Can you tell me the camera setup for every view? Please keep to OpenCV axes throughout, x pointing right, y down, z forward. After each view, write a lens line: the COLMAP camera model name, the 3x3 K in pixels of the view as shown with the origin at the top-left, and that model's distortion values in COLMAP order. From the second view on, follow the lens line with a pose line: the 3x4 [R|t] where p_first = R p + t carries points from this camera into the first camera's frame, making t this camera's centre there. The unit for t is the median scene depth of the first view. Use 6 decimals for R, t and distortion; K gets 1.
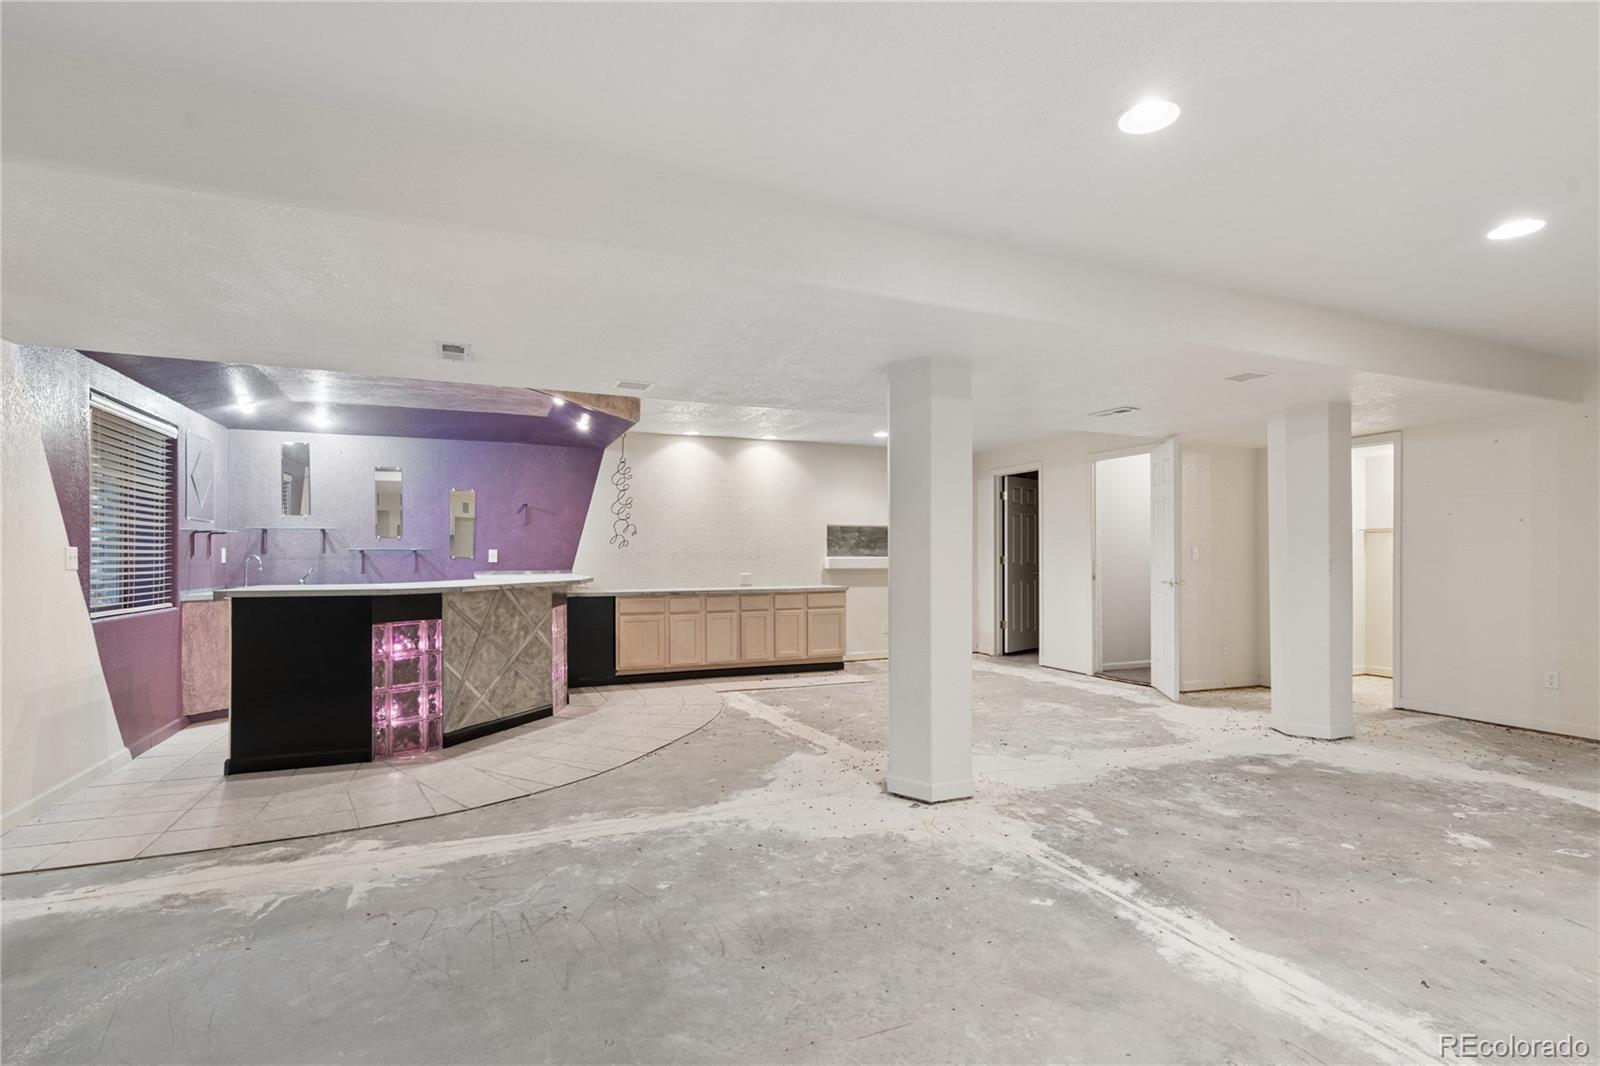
lens RADIAL K [[743.2, 0, 794.4], [0, 743.2, 516.4], [0, 0, 1]] dist [-0.005004, -0.000339]
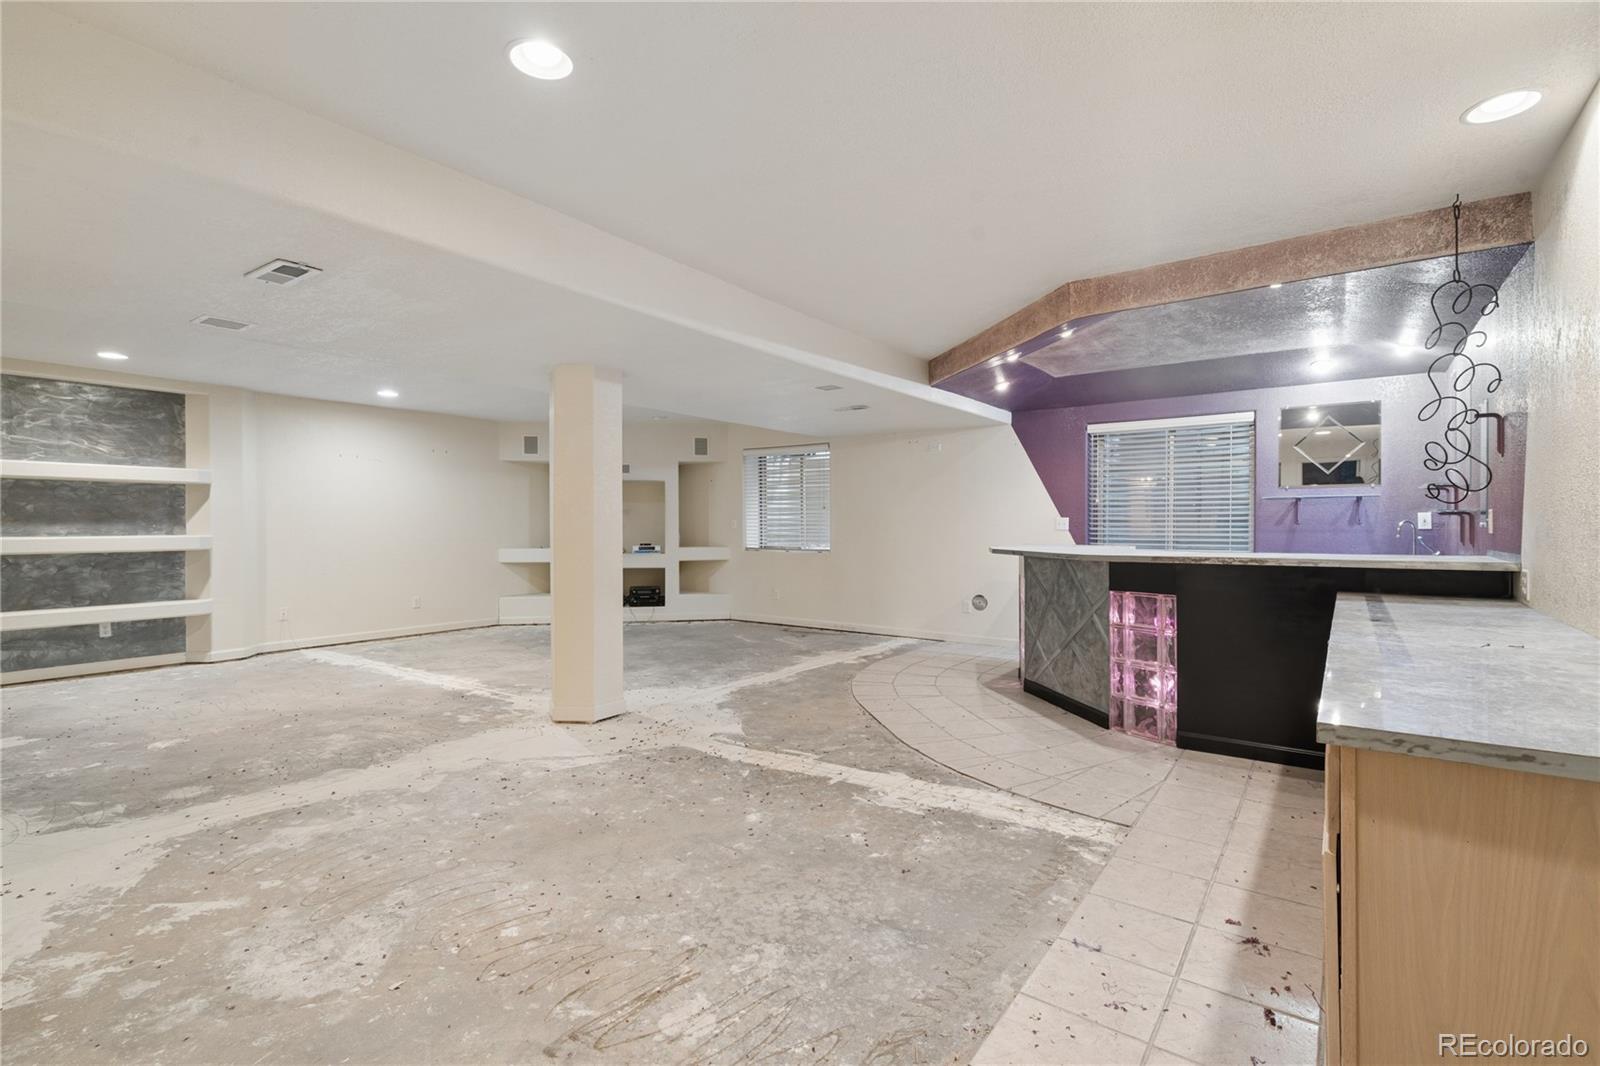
lens RADIAL K [[743.2, 0, 794.4], [0, 743.2, 516.4], [0, 0, 1]] dist [-0.005004, -0.000339]
pose [[-0.859670, 0.000061, -0.510850, 0.411192], [0.032336, 0.998001, -0.054296, 0.094683], [0.509825, -0.063196, -0.857954, 1.798851]]
